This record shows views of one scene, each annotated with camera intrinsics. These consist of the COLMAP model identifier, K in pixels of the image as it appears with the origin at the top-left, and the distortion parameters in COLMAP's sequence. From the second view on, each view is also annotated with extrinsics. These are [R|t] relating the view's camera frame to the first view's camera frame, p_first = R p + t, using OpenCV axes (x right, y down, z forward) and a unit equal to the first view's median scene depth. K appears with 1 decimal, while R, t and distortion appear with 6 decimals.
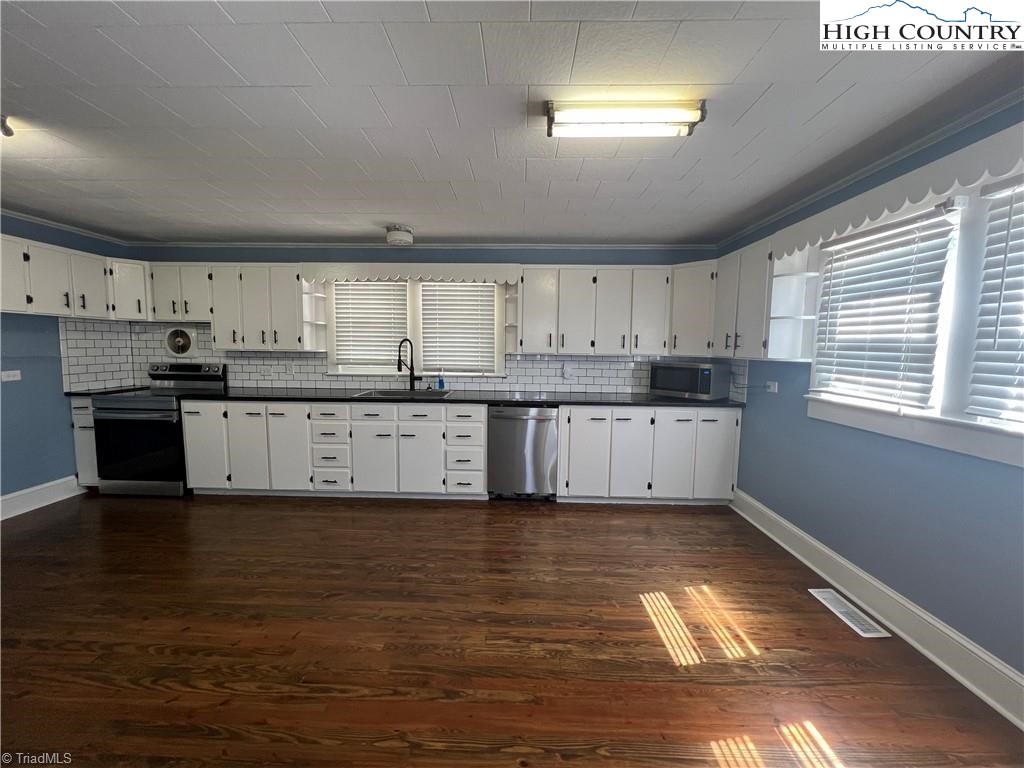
lens RADIAL K [[408.4, 0, 512.0], [0, 408.4, 384.0], [0, 0, 1]] dist [-0.009060, 0.000010]
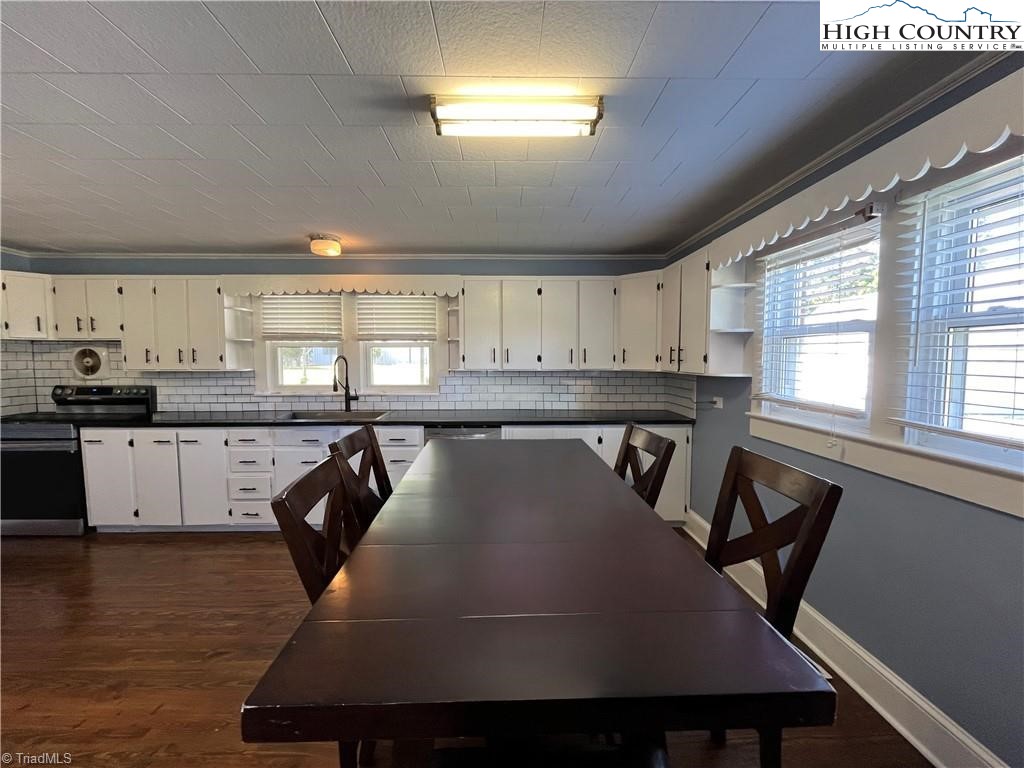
lens RADIAL K [[417.0, 0, 512.0], [0, 417.0, 384.0], [0, 0, 1]] dist [-0.008905, -0.000447]
pose [[0.998847, -0.015815, 0.045324, 0.092728], [0.017164, 0.999417, -0.029514, -0.012886], [-0.044831, 0.030258, 0.998536, 0.041900]]
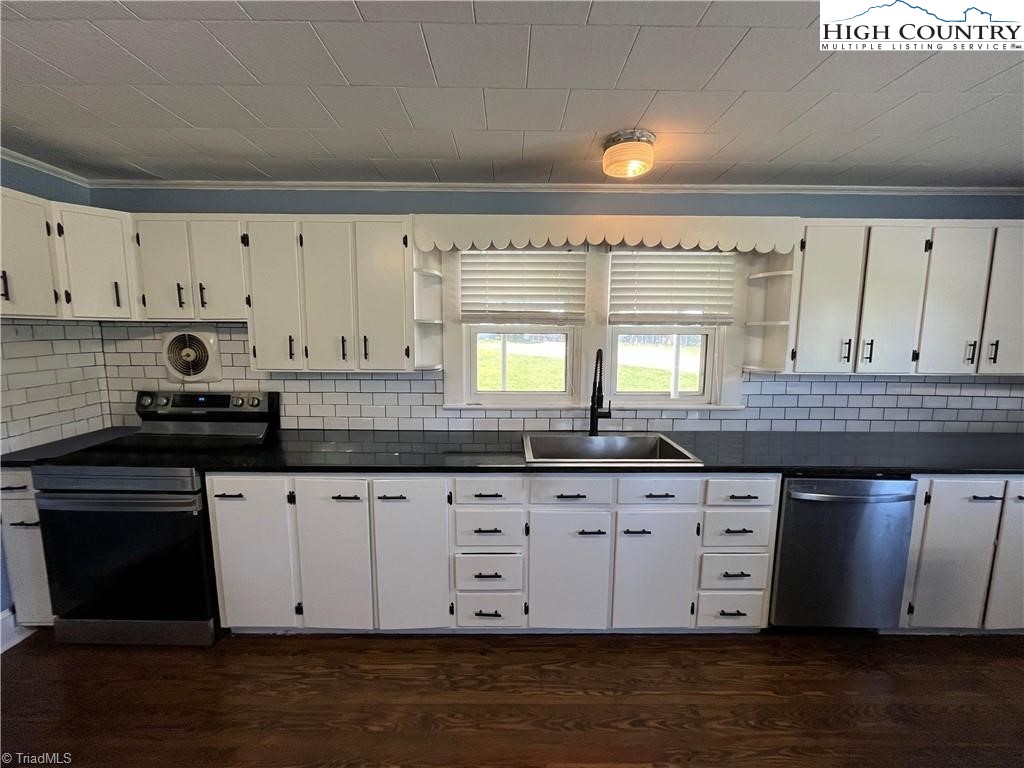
lens RADIAL K [[417.0, 0, 512.0], [0, 417.0, 384.0], [0, 0, 1]] dist [-0.008905, -0.000447]
pose [[0.999579, -0.010518, 0.027048, -0.409992], [0.009692, 0.999488, 0.030486, -0.084052], [-0.027355, -0.030211, 0.999169, 0.431663]]
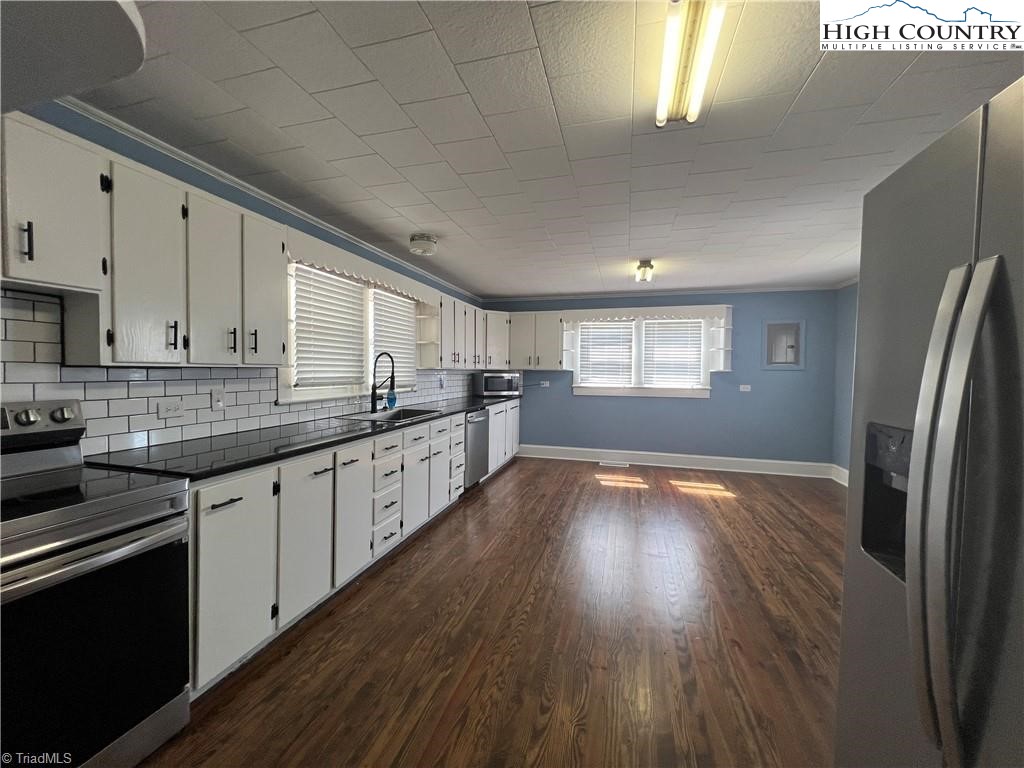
lens RADIAL K [[408.4, 0, 512.0], [0, 408.4, 384.0], [0, 0, 1]] dist [-0.009060, 0.000010]
pose [[0.248376, -0.043302, 0.967695, -1.079952], [0.083495, 0.996239, 0.023149, -0.042604], [-0.965058, 0.075048, 0.251058, 0.543169]]
